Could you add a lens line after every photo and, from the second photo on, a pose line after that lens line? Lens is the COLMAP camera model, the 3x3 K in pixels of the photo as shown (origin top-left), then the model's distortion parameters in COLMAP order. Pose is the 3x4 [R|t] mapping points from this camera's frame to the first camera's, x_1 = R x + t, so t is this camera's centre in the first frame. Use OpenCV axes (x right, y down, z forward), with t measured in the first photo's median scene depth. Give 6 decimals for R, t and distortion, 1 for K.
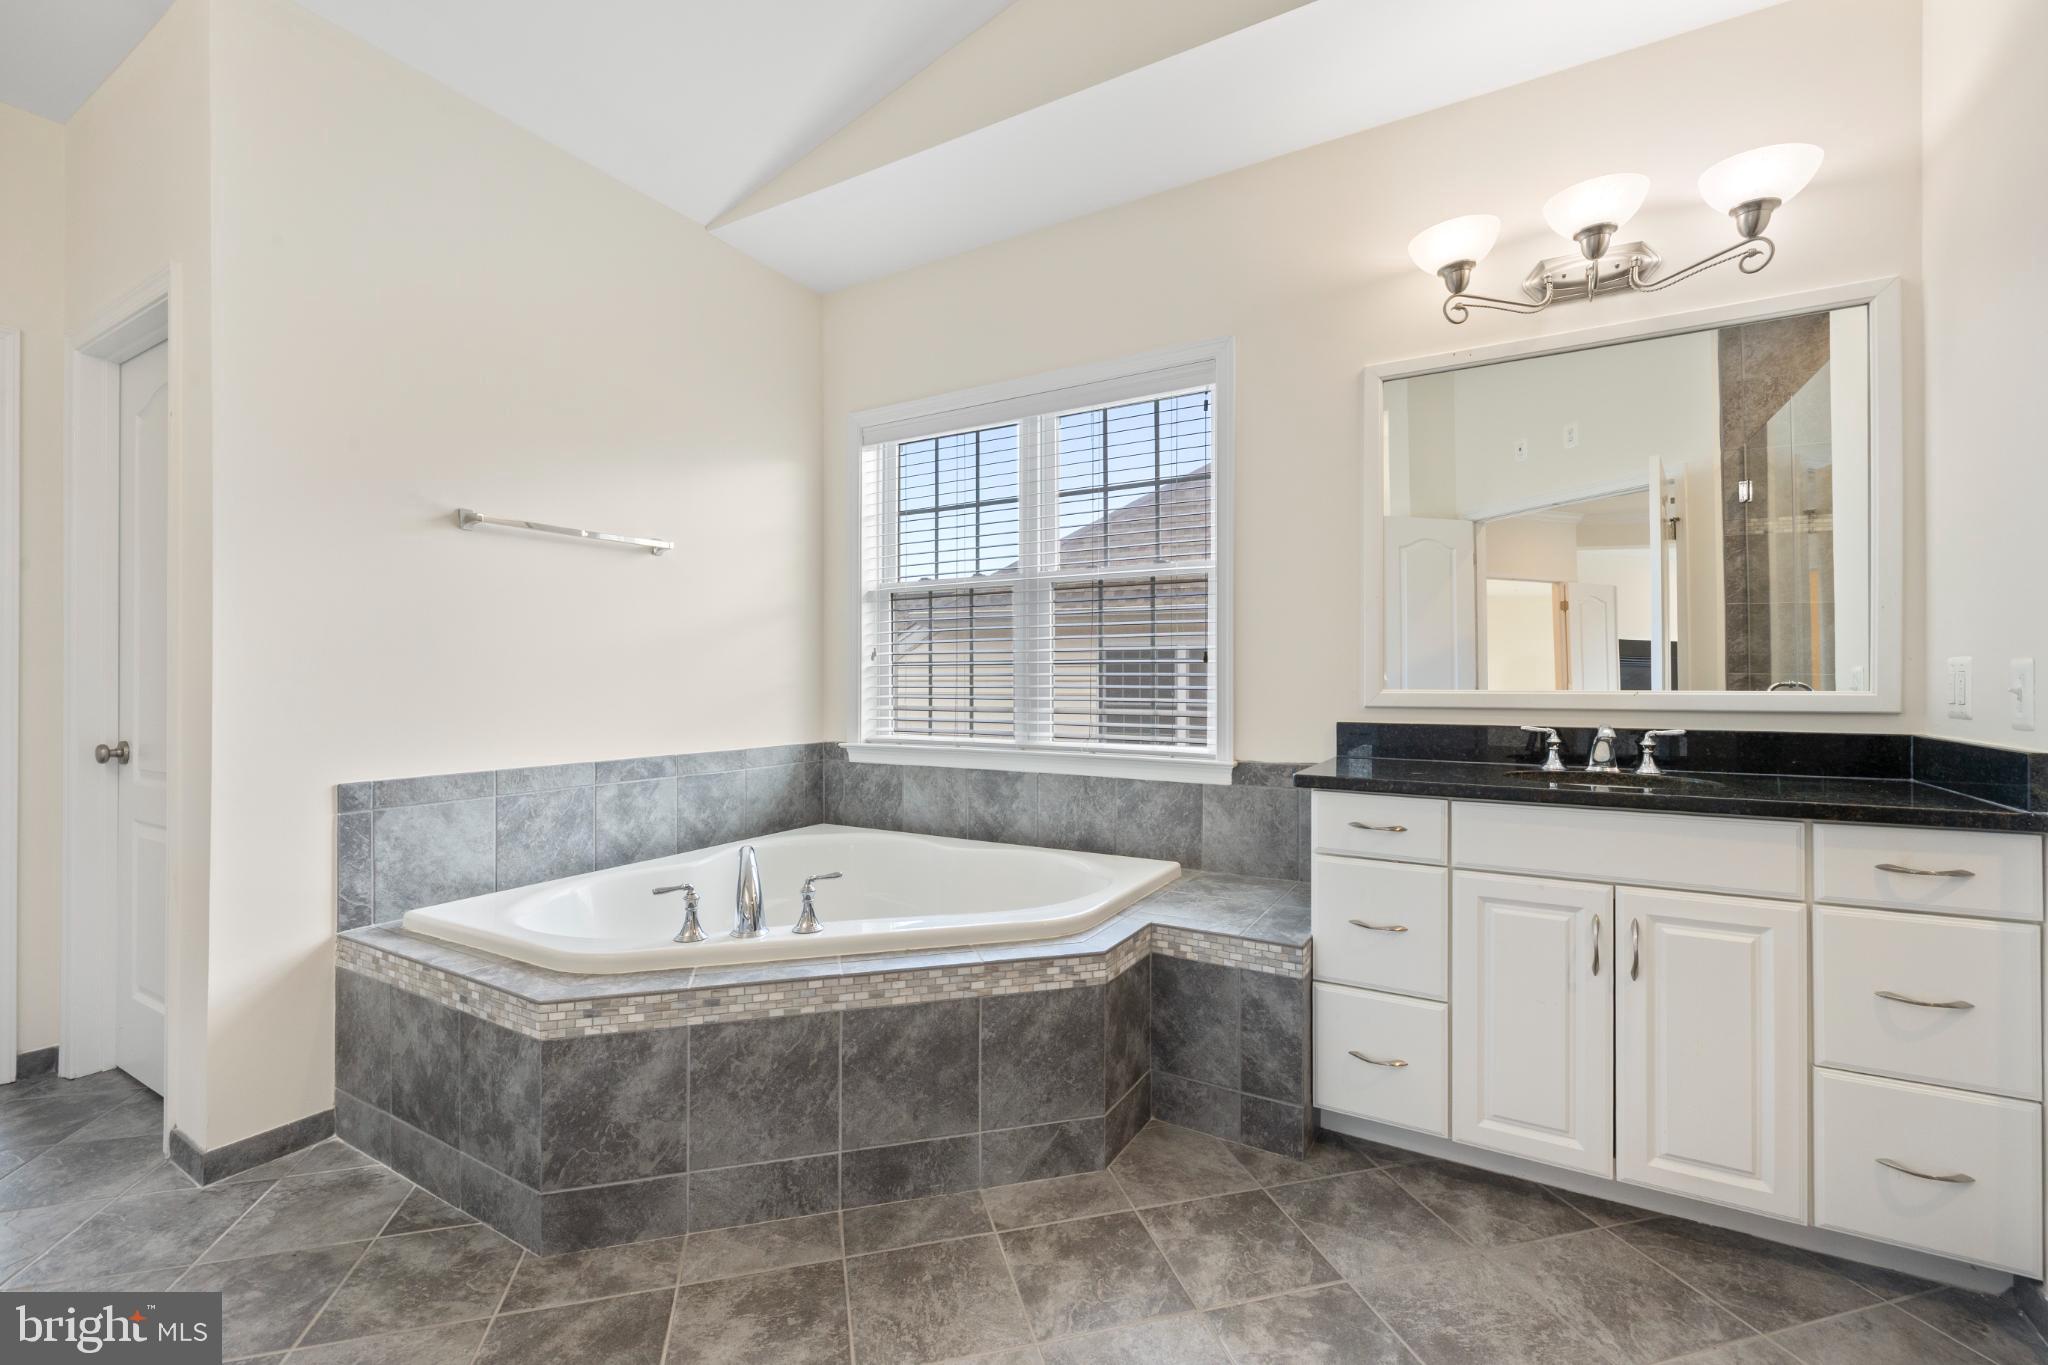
lens RADIAL K [[866.5, 0, 1017.7], [0, 866.5, 680.5], [0, 0, 1]] dist [0.001590, -0.000055]
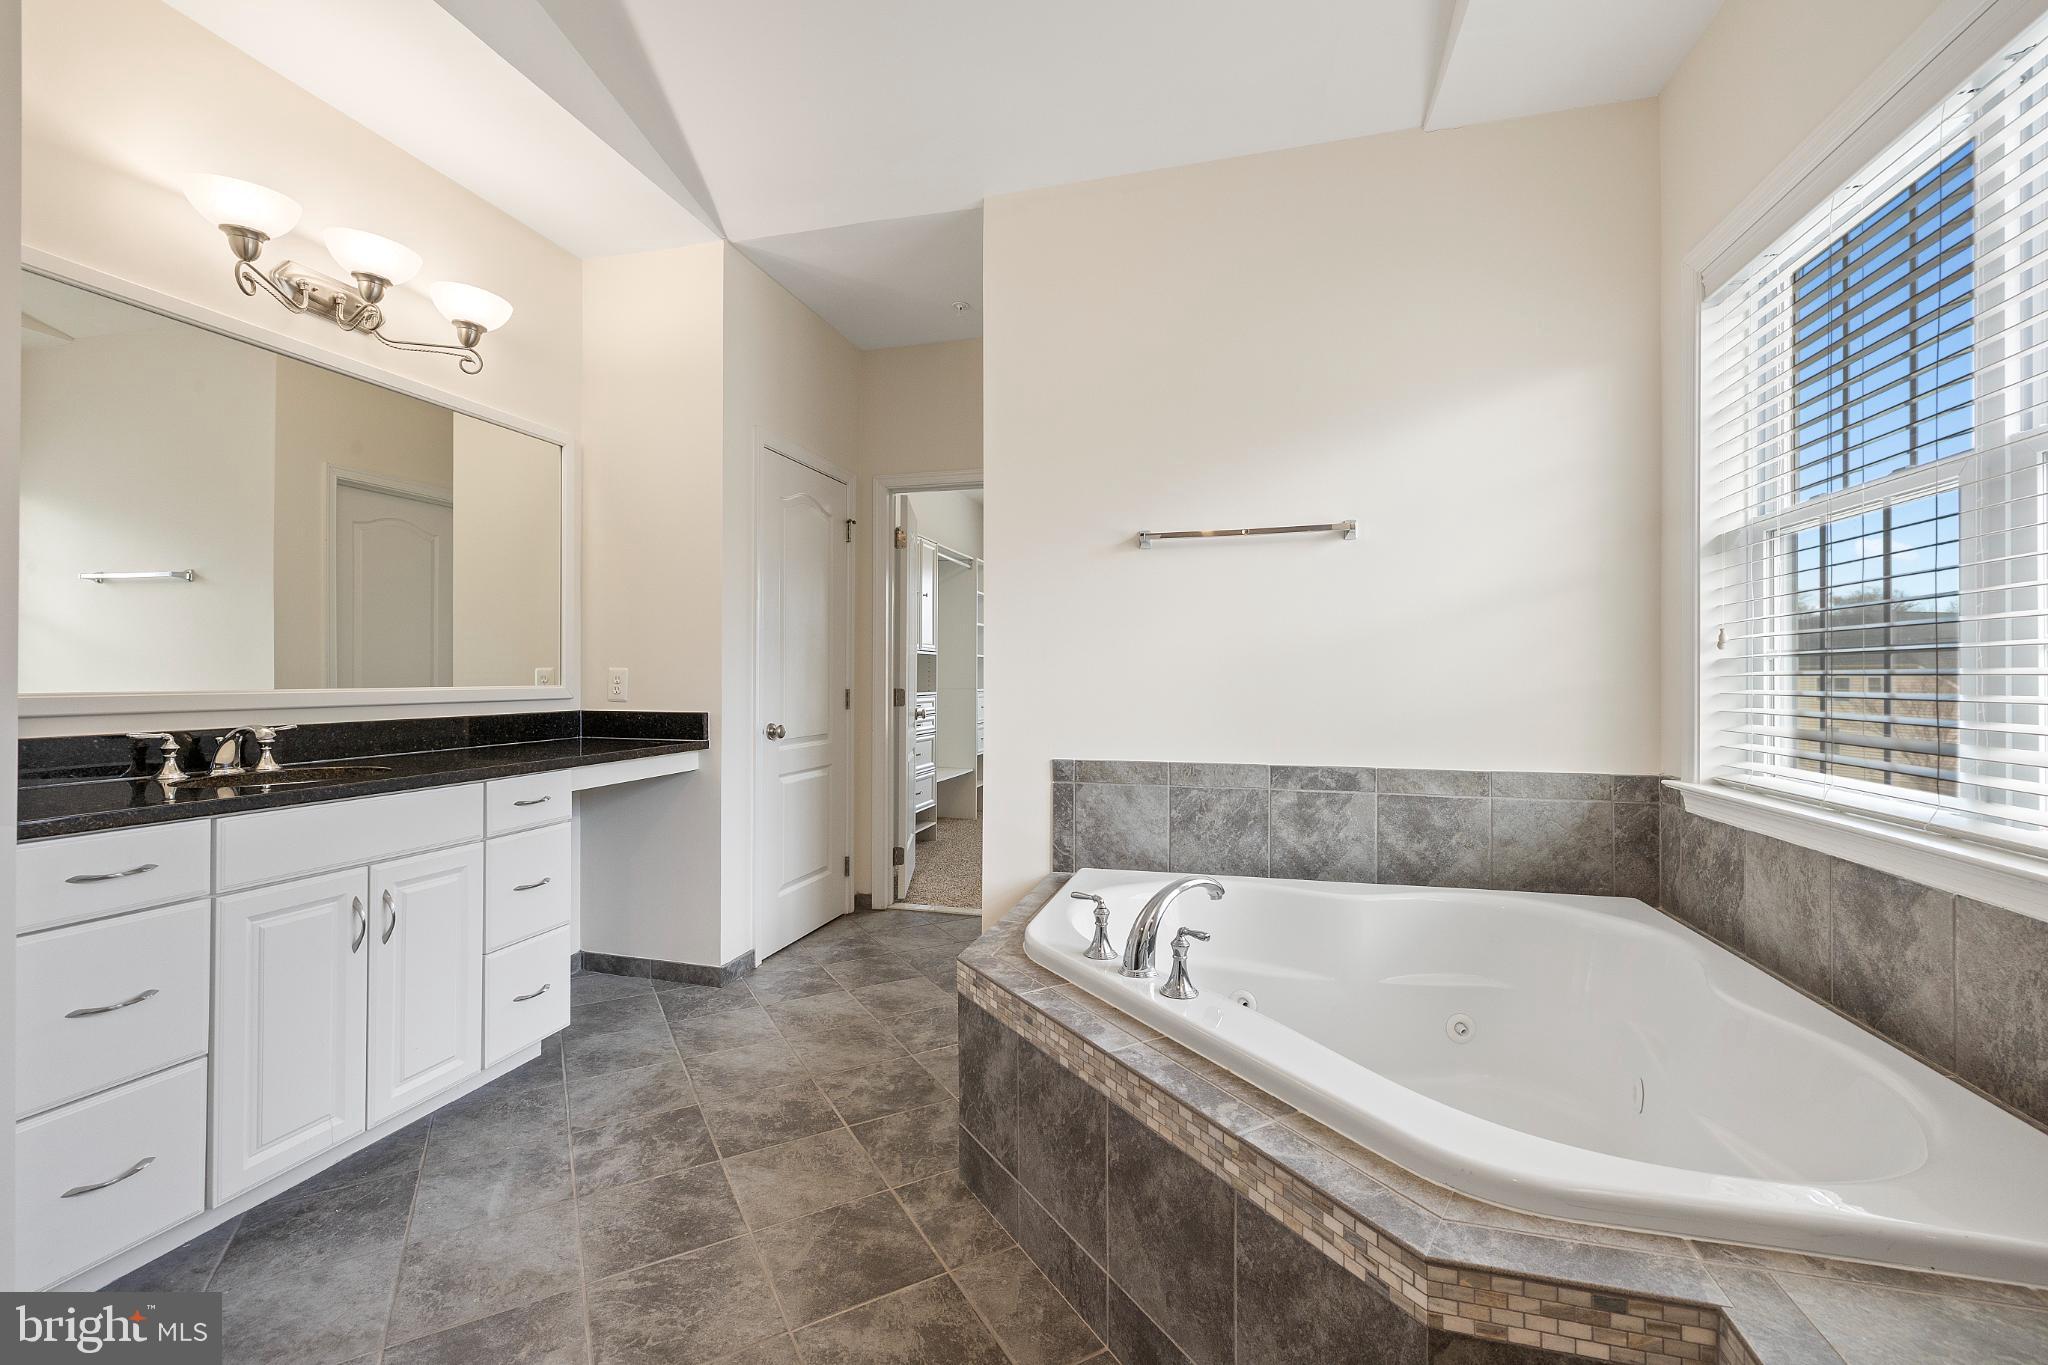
lens RADIAL K [[856.0, 0, 1024.5], [0, 856.0, 676.2], [0, 0, 1]] dist [0.001960, 0.000118]
pose [[0.267109, -0.000503, -0.963666, 0.389177], [-0.001179, 0.999999, -0.000849, -0.004710], [0.963666, 0.001363, 0.267108, 0.518443]]
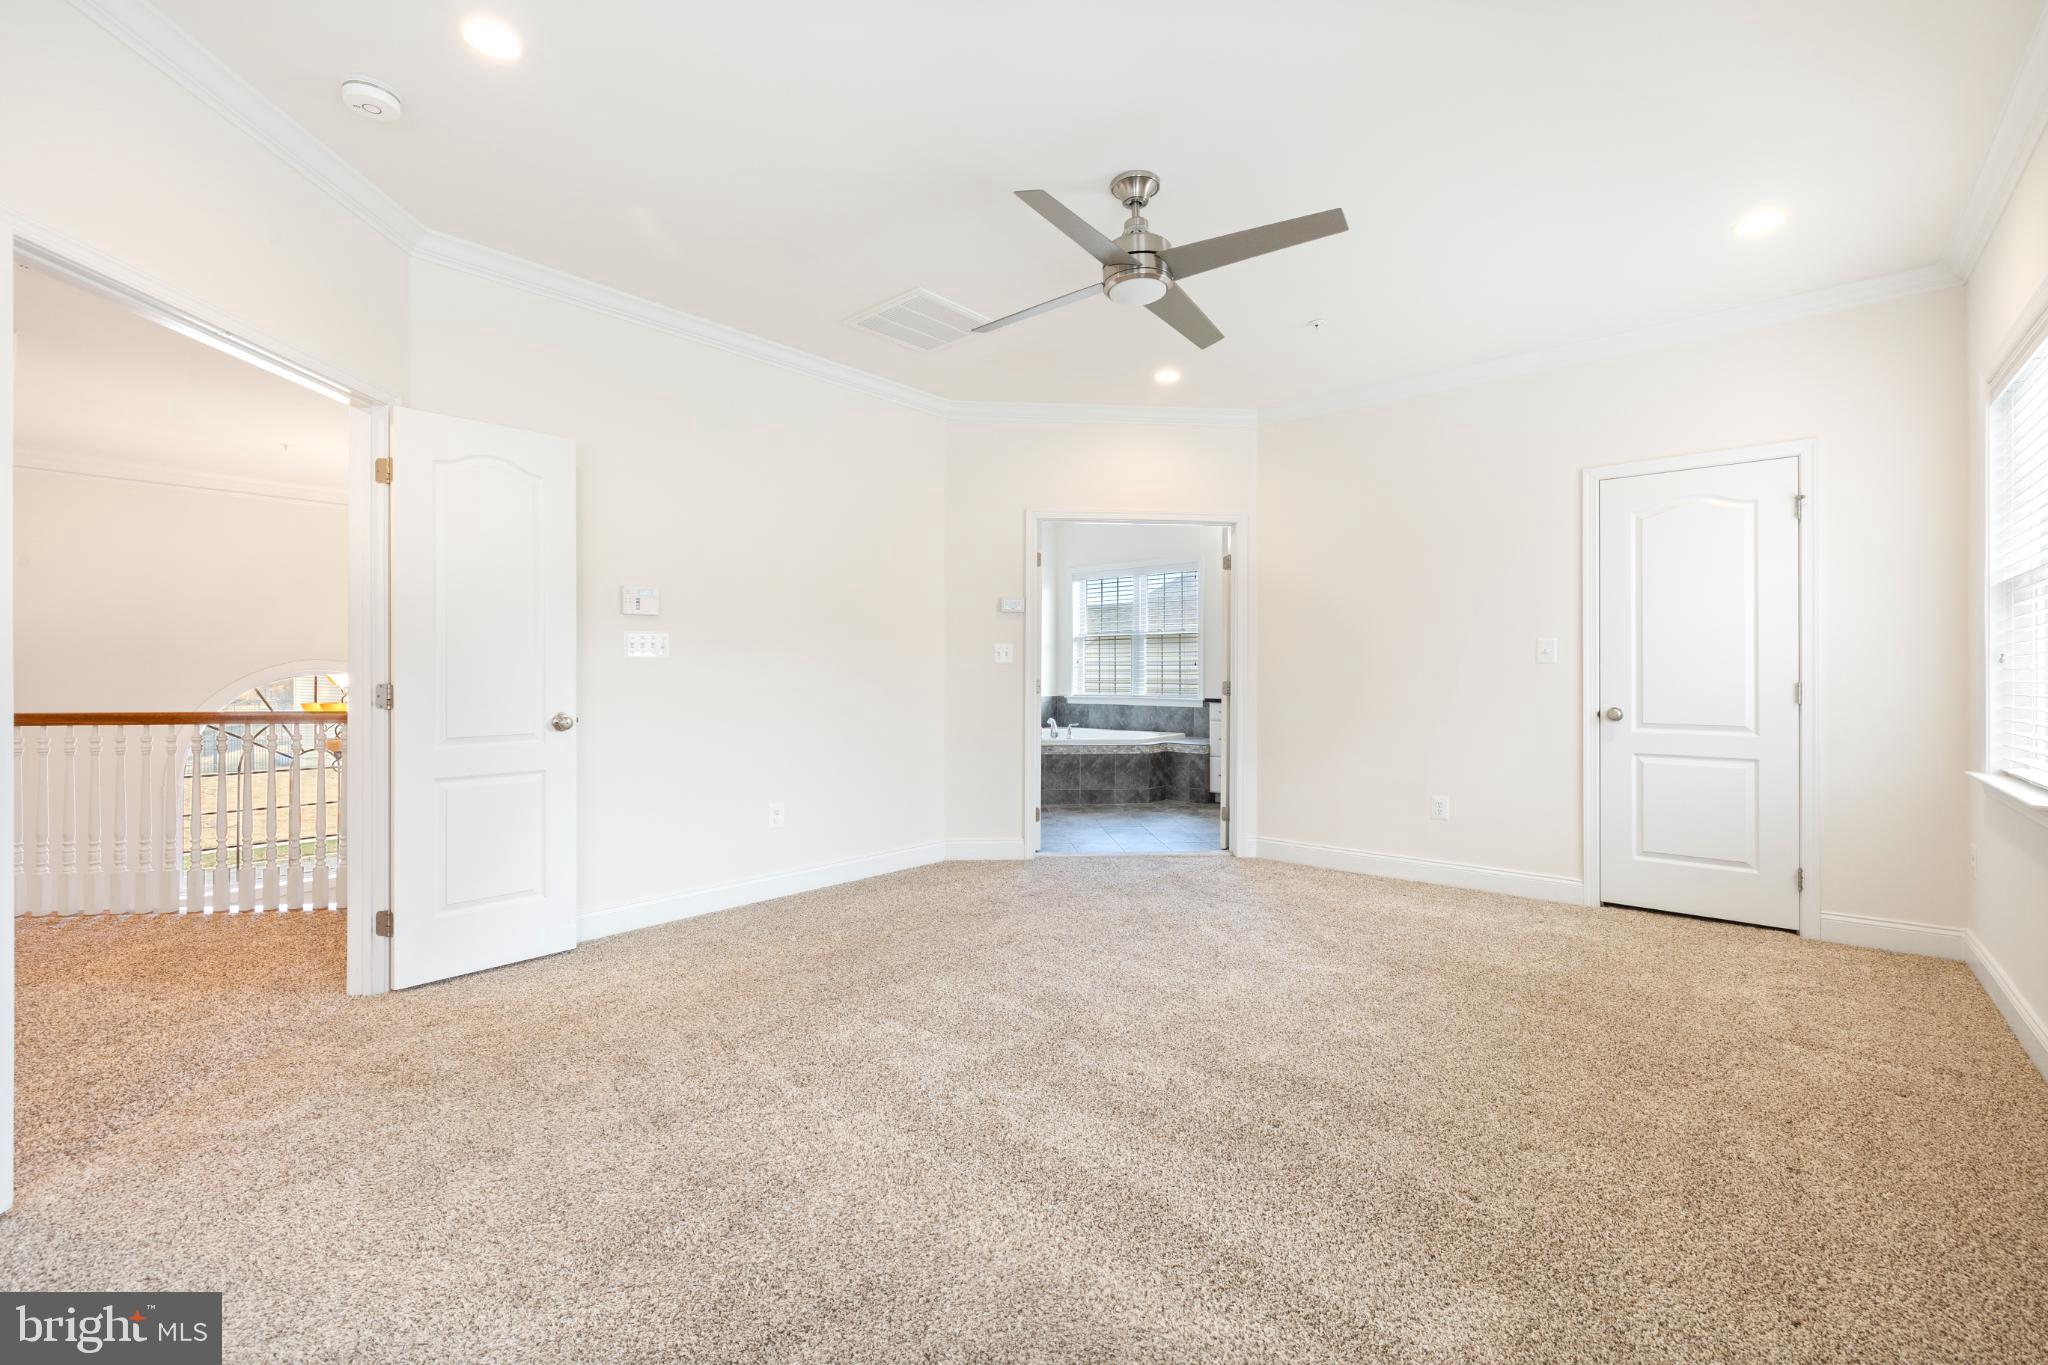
lens RADIAL K [[866.5, 0, 1017.7], [0, 866.5, 680.5], [0, 0, 1]] dist [0.001590, -0.000055]
pose [[0.984311, 0.001551, -0.176434, 0.158193], [0.000467, 0.999935, 0.011395, -0.004889], [0.176440, -0.011298, 0.984247, -2.175511]]
